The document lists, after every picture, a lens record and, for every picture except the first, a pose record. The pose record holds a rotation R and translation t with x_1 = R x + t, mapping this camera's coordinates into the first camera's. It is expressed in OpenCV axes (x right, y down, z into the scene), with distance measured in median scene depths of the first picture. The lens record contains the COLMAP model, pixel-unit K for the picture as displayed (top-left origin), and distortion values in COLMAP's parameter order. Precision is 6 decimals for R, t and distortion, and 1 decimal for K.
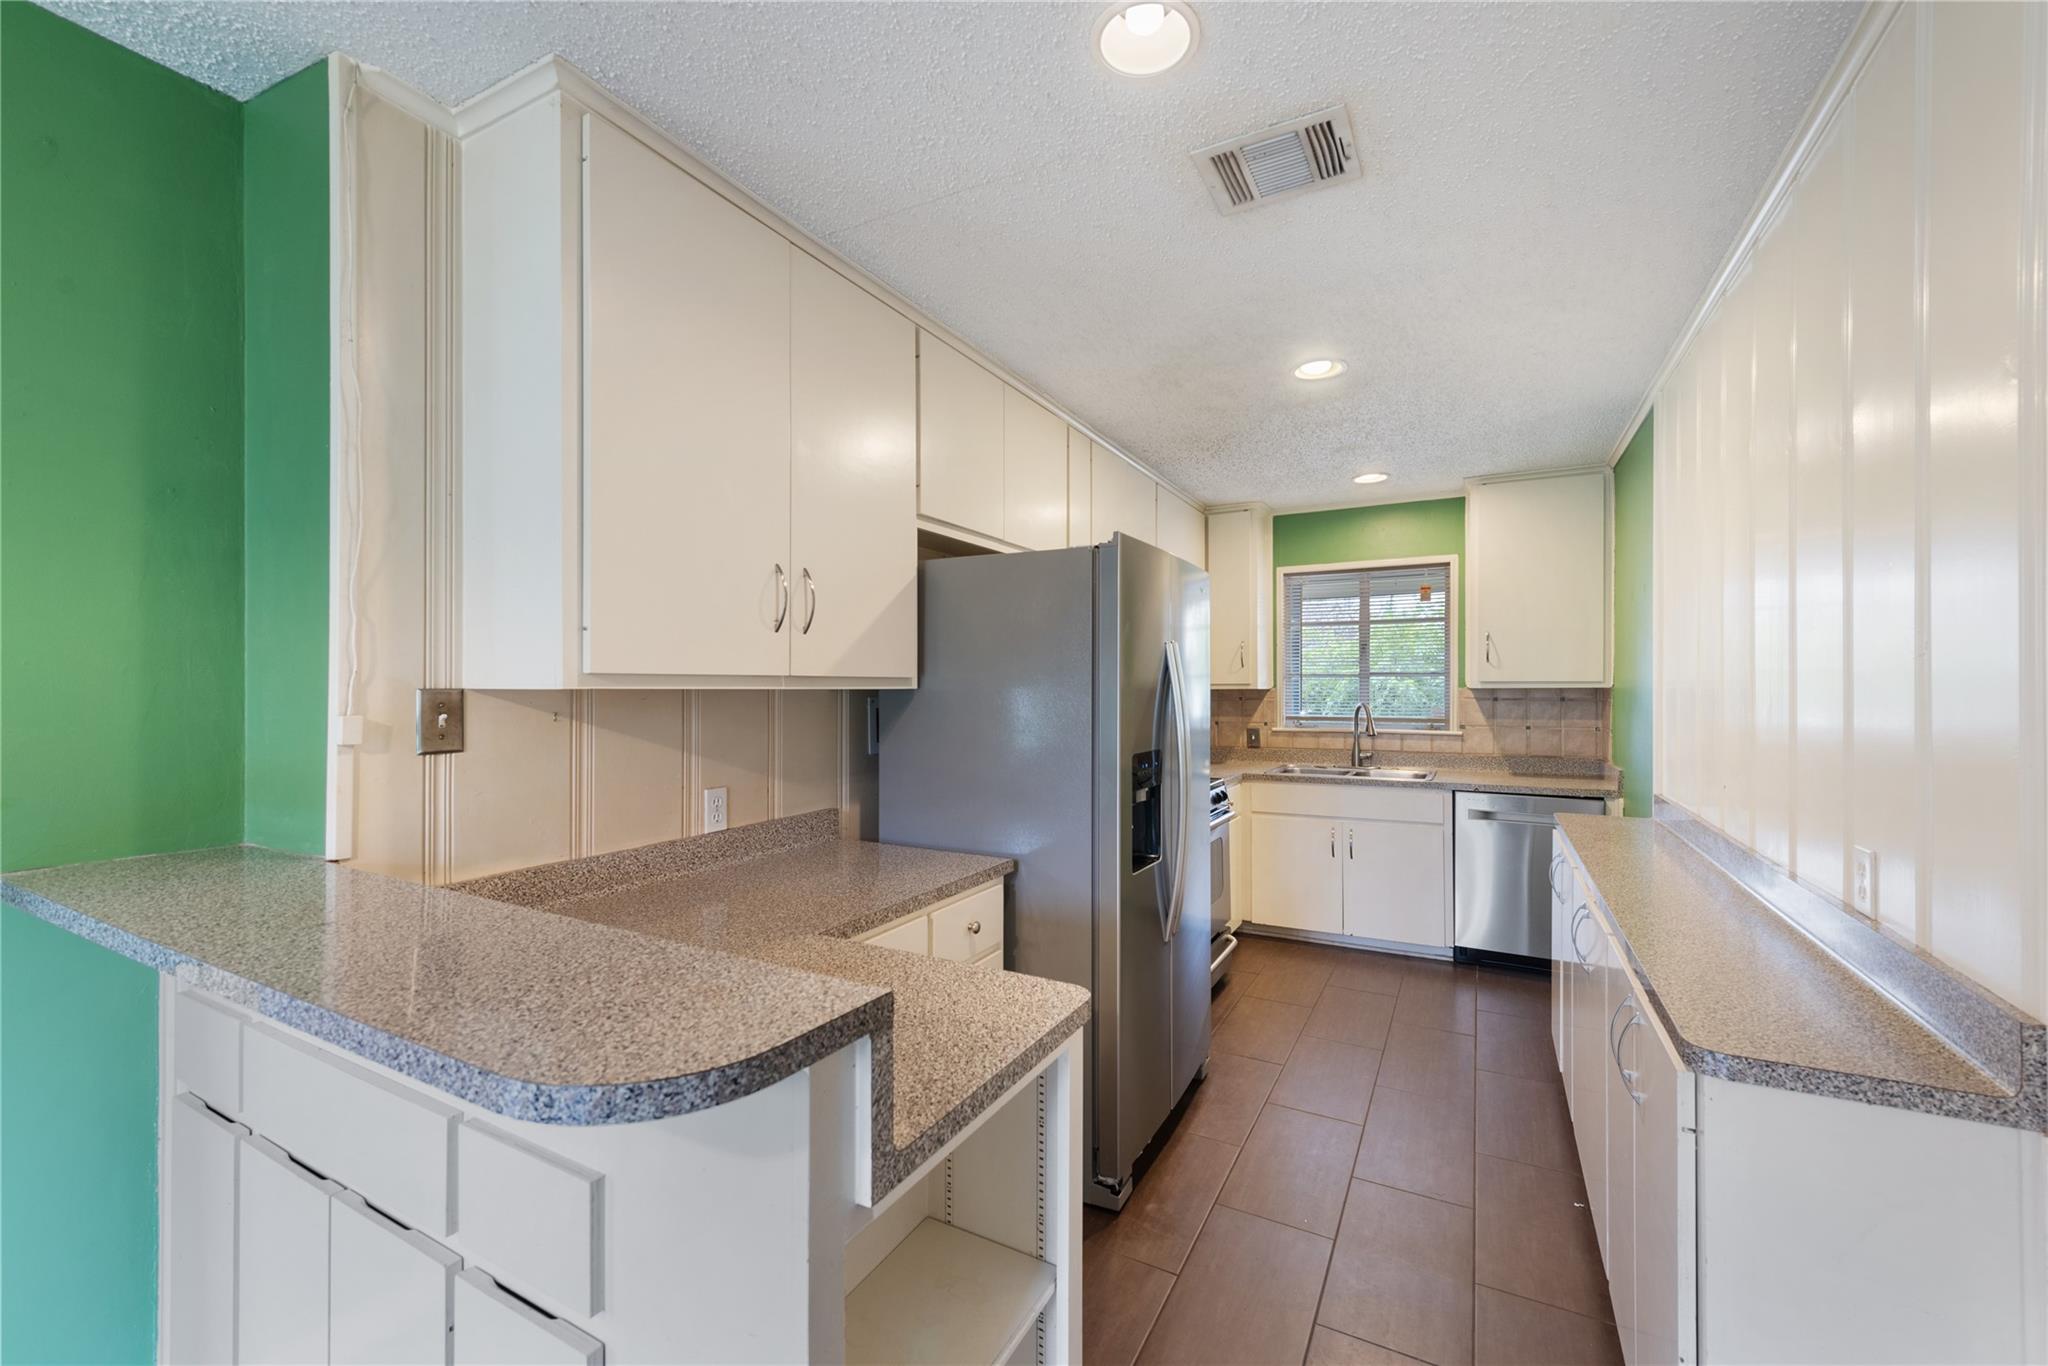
lens RADIAL K [[841.1, 0, 1025.2], [0, 841.1, 681.3], [0, 0, 1]] dist [0.006371, -0.000429]
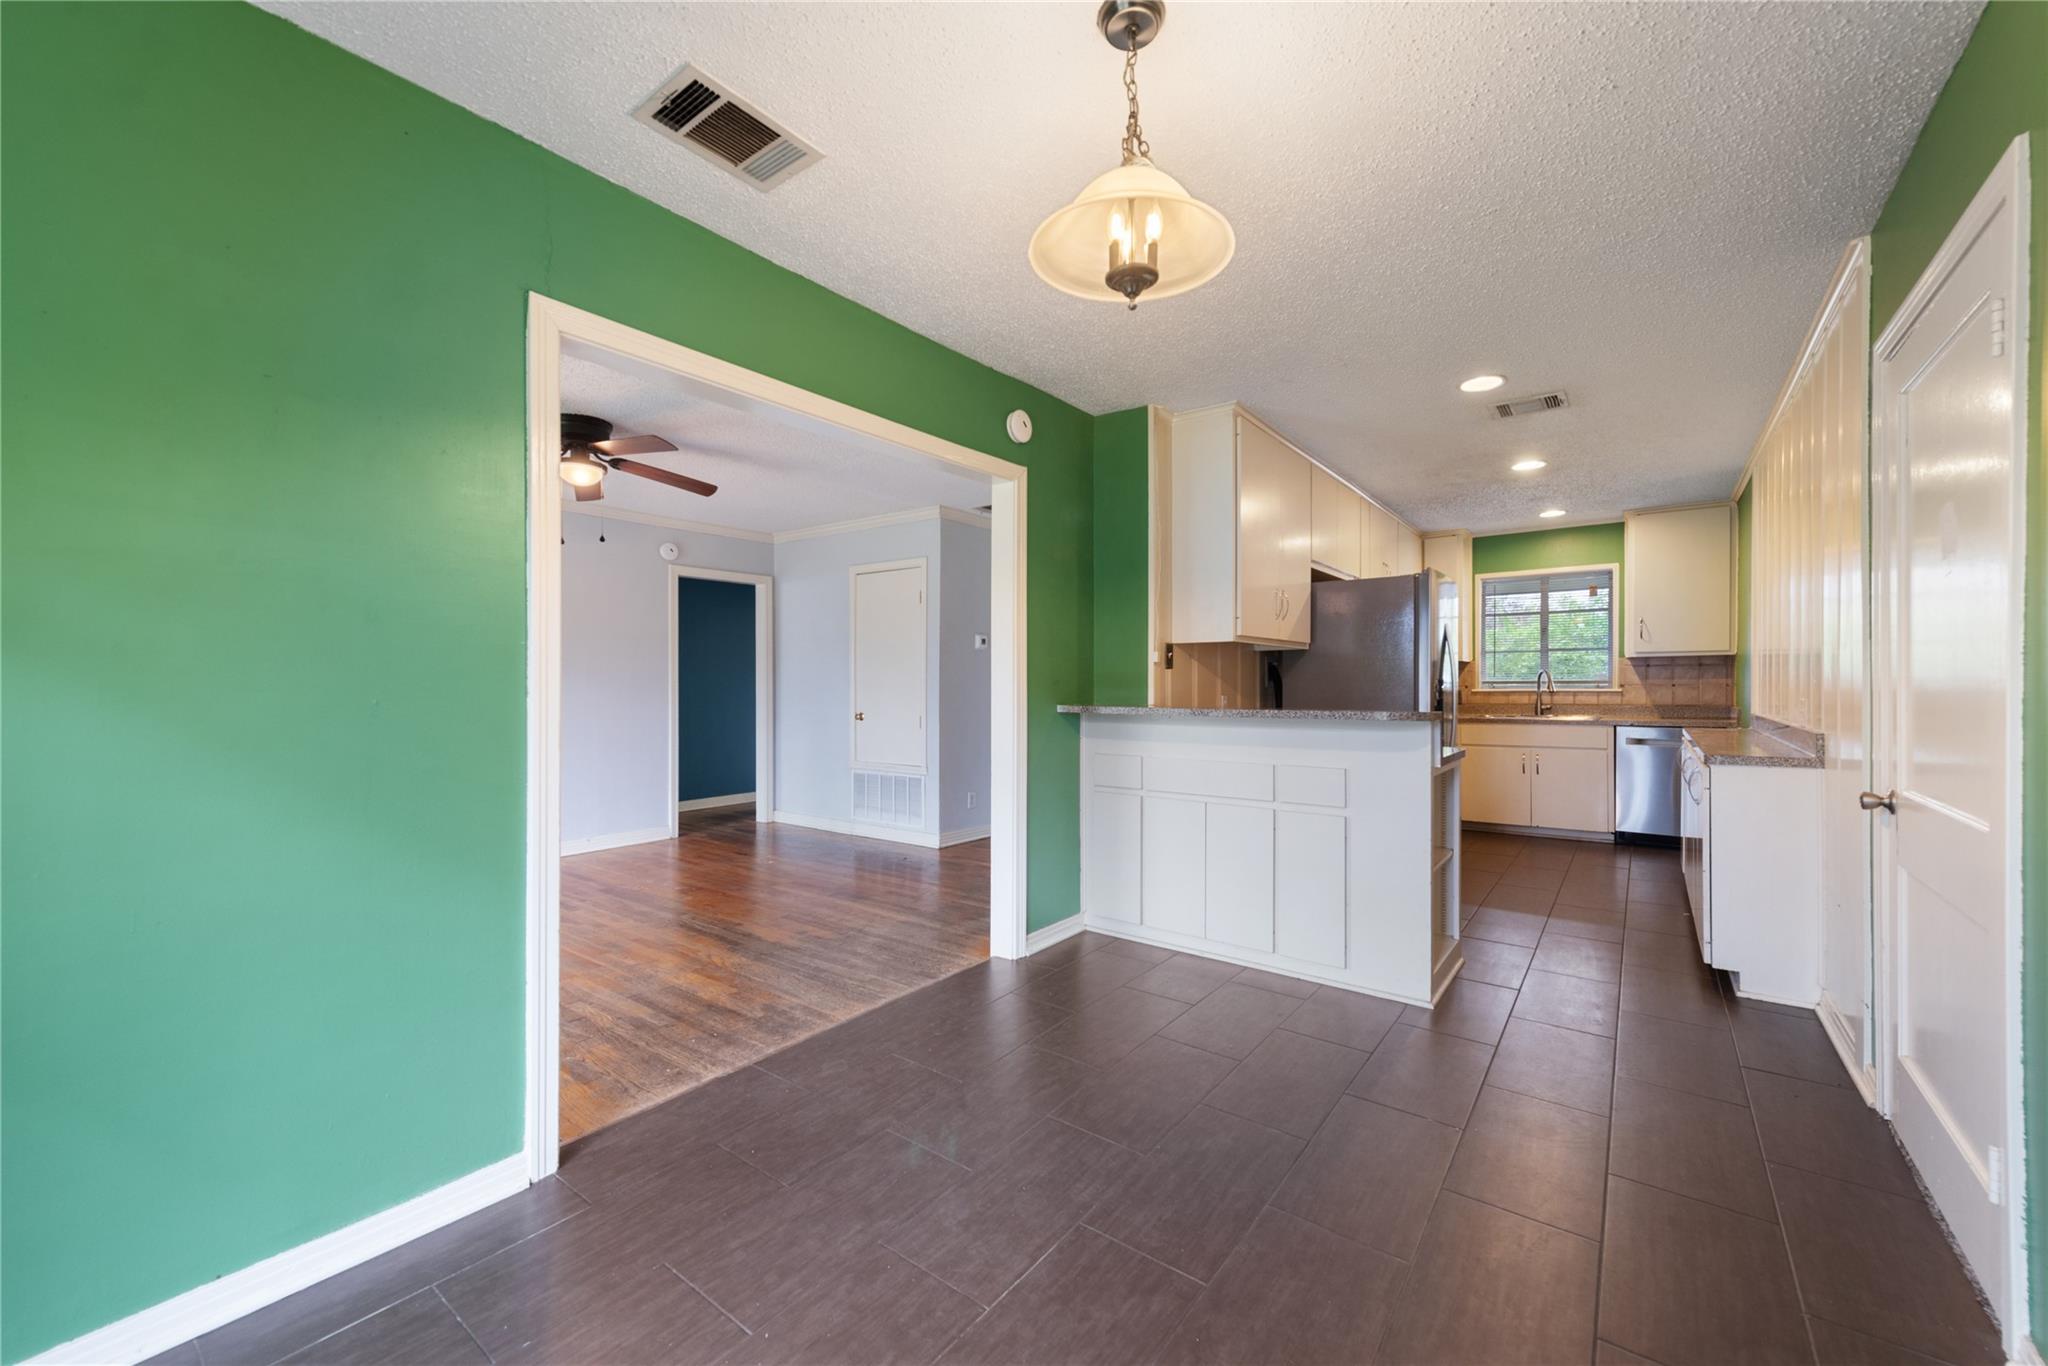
lens RADIAL K [[803.8, 0, 1032.7], [0, 803.8, 686.4], [0, 0, 1]] dist [0.007158, -0.000420]
pose [[0.987823, -0.003320, -0.155550, -0.249647], [0.004832, 0.999945, 0.009343, 0.039051], [0.155510, -0.009981, 0.987784, -0.495145]]
